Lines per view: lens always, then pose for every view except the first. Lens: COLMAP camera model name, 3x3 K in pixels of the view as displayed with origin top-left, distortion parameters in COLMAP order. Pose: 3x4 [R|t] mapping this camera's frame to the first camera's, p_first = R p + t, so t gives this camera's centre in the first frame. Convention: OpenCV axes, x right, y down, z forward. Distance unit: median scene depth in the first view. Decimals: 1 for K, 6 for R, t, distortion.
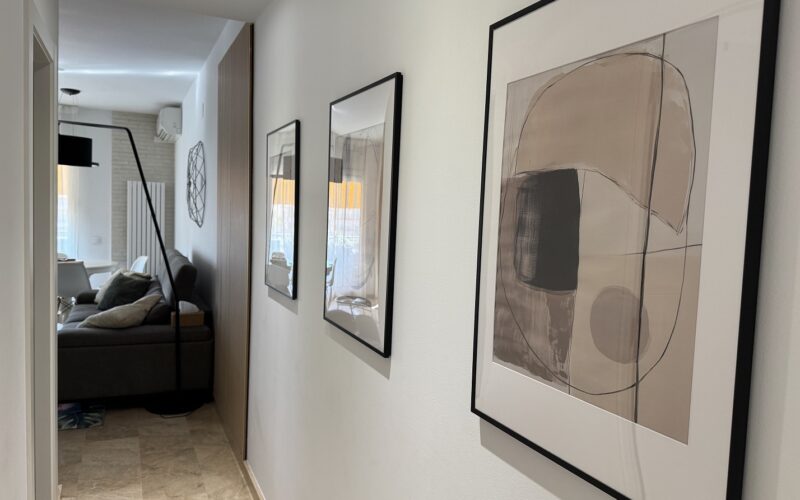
lens RADIAL K [[570.2, 0, 400.0], [0, 570.2, 250.0], [0, 0, 1]] dist [0.077982, -0.104761]
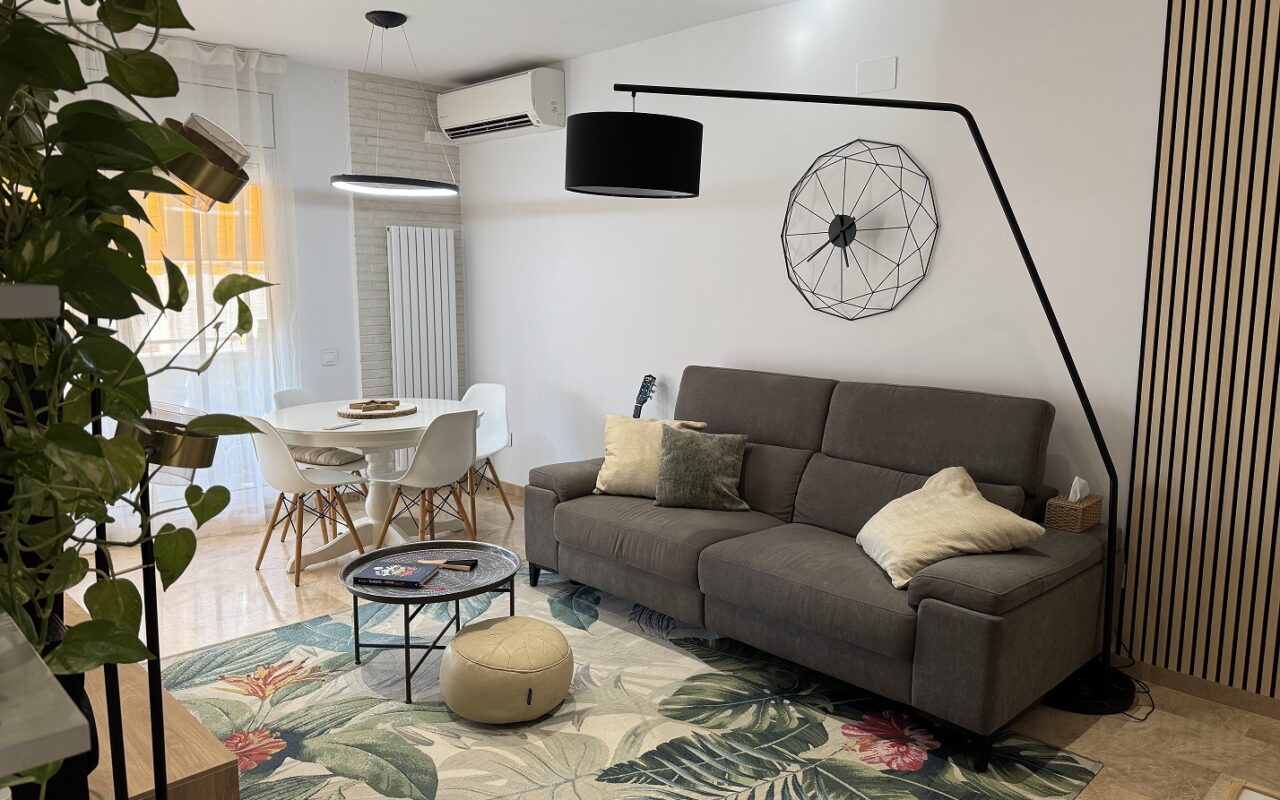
lens RADIAL K [[910.8, 0, 640.0], [0, 910.8, 400.0], [0, 0, 1]] dist [0.091759, -0.102516]
pose [[0.944724, -0.073733, 0.319468, -0.773899], [0.048486, 0.995090, 0.086284, -0.048263], [-0.324261, -0.066025, 0.943661, 0.314970]]
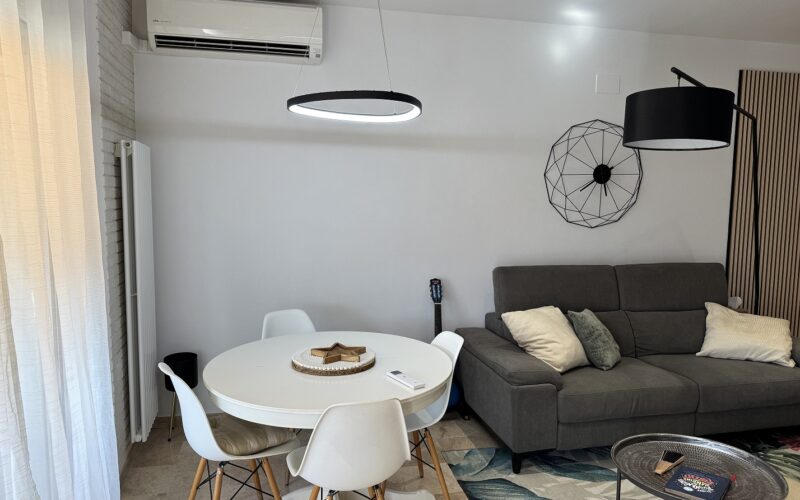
lens RADIAL K [[570.2, 0, 400.0], [0, 570.2, 250.0], [0, 0, 1]] dist [0.077982, -0.104761]
pose [[0.204100, -0.126955, 0.970683, -1.184723], [0.060909, 0.991281, 0.116842, -0.119828], [-0.977053, 0.035276, 0.210053, 1.093145]]
